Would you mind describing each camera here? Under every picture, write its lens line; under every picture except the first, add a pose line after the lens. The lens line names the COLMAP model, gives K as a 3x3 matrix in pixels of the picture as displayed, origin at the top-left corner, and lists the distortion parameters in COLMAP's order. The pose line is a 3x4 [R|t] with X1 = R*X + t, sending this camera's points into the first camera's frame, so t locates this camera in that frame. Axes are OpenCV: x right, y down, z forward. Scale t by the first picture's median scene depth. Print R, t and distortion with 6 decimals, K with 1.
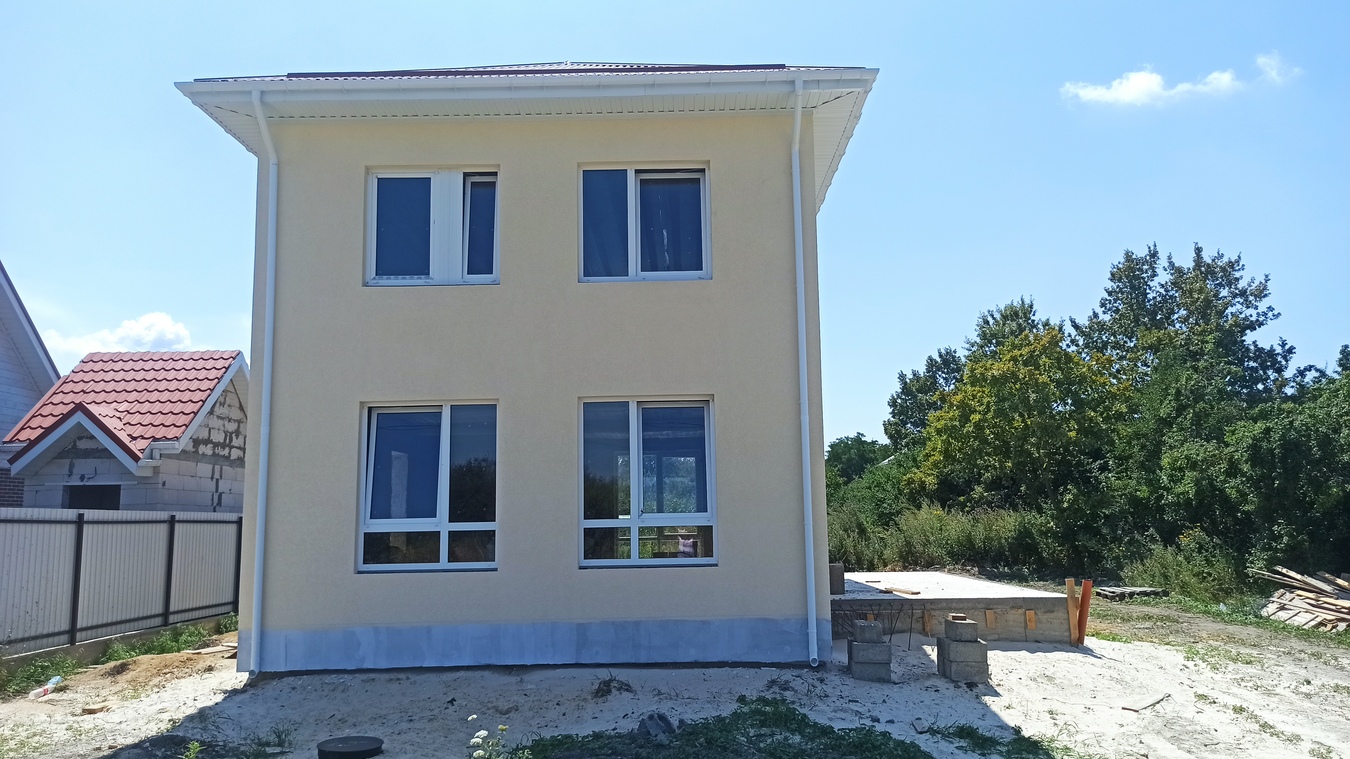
lens RADIAL K [[990.8, 0, 677.1], [0, 990.8, 382.0], [0, 0, 1]] dist [0.020070, -0.004756]
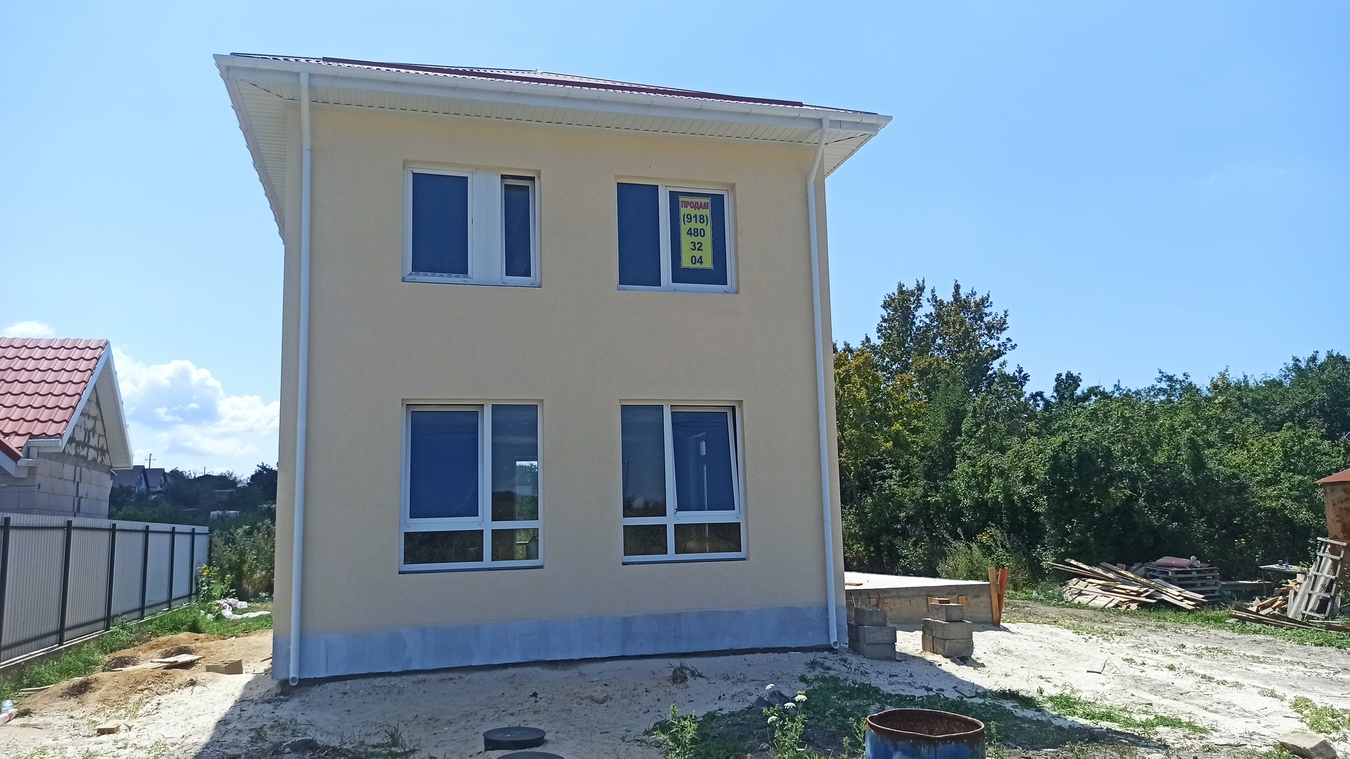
lens RADIAL K [[990.8, 0, 666.4], [0, 990.8, 378.8], [0, 0, 1]] dist [0.020070, -0.004756]
pose [[0.962560, 0.031522, 0.269231, -0.323213], [-0.027619, 0.999451, -0.018275, 0.010401], [-0.269660, 0.010154, 0.962902, -0.016396]]
